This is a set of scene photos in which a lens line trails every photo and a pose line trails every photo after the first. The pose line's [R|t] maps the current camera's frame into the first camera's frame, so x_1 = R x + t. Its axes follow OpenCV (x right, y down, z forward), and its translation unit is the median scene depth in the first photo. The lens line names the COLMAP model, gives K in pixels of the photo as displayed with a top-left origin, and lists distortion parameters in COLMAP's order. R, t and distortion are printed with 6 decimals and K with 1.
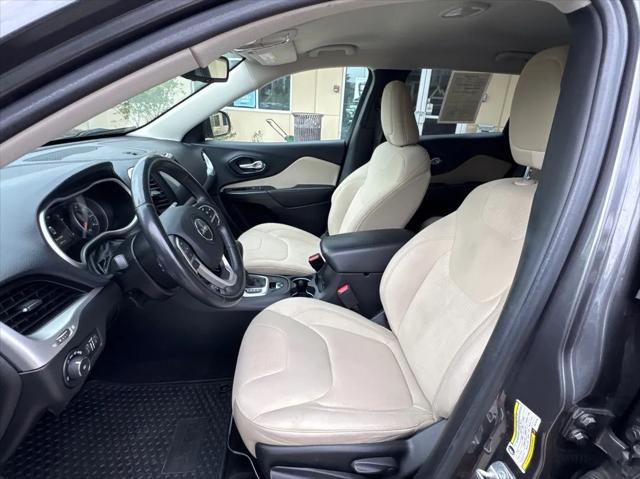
lens RADIAL K [[352.4, 0, 320.0], [0, 352.4, 239.5], [0, 0, 1]] dist [0.002500, -0.016620]
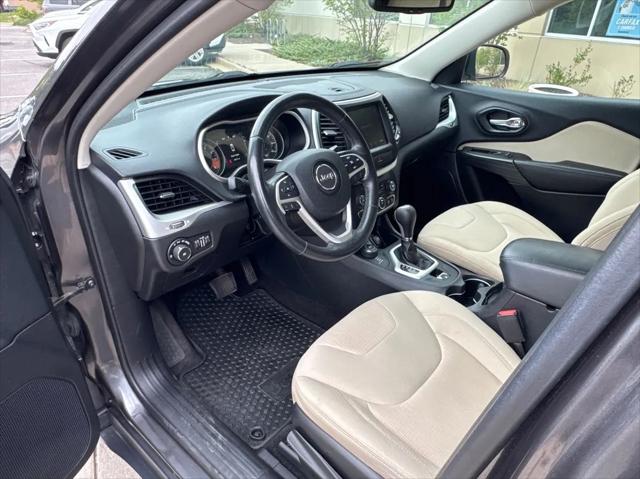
lens RADIAL K [[448.6, 0, 323.8], [0, 448.6, 241.2], [0, 0, 1]] dist [0.041308, -0.047939]
pose [[0.675631, 0.324440, -0.662014, 0.280503], [-0.274564, 0.944097, 0.182472, -0.044515], [0.684206, 0.058482, 0.726940, 0.060661]]
